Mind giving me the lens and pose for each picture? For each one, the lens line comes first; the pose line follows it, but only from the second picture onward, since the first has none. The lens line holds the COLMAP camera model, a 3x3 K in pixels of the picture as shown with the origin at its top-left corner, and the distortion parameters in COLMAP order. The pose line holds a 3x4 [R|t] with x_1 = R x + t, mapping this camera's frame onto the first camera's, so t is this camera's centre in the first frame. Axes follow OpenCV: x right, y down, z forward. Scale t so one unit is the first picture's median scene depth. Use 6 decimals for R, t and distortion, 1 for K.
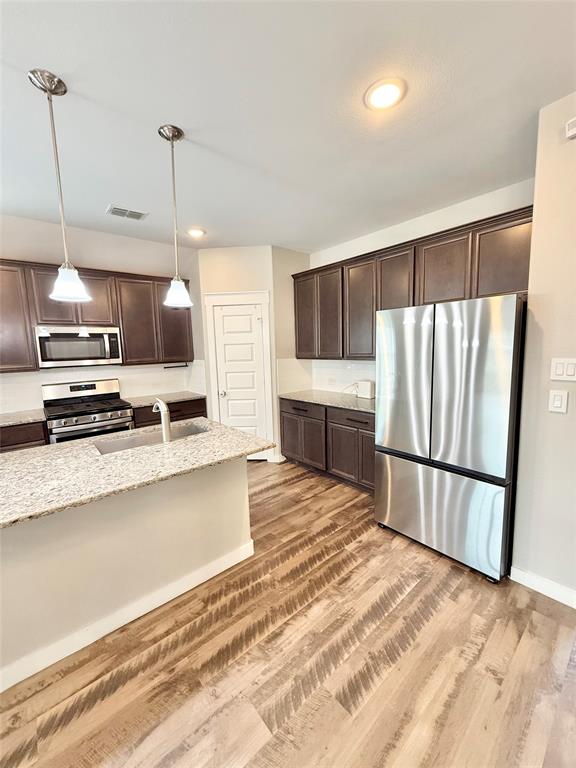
lens RADIAL K [[306.8, 0, 288.4], [0, 306.8, 381.9], [0, 0, 1]] dist [-0.001148, 0.000330]
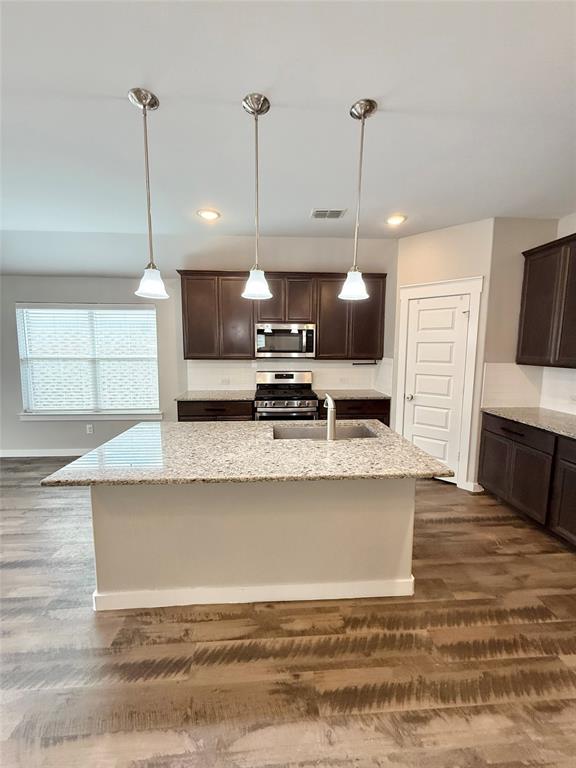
lens RADIAL K [[306.8, 0, 288.4], [0, 306.8, 381.9], [0, 0, 1]] dist [-0.001148, 0.000330]
pose [[0.800442, 0.102109, -0.590649, 0.054619], [-0.098252, 0.994407, 0.038759, -0.012406], [0.591303, 0.027008, 0.805997, 0.129407]]
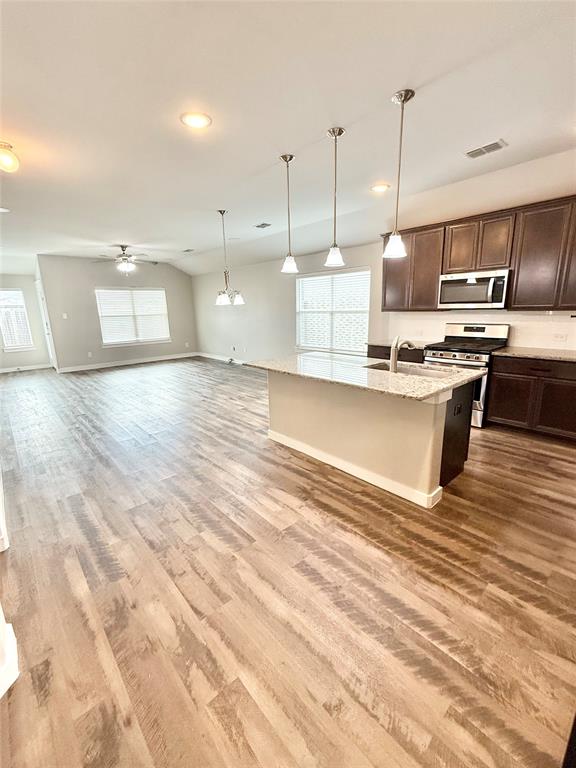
lens RADIAL K [[332.1, 0, 288.0], [0, 332.1, 384.0], [0, 0, 1]] dist [0.000182, 0.000154]
pose [[0.019707, 0.258185, -0.965894, 0.905472], [-0.091545, 0.962490, 0.255407, -0.061890], [0.995606, 0.083389, 0.042604, 0.531179]]
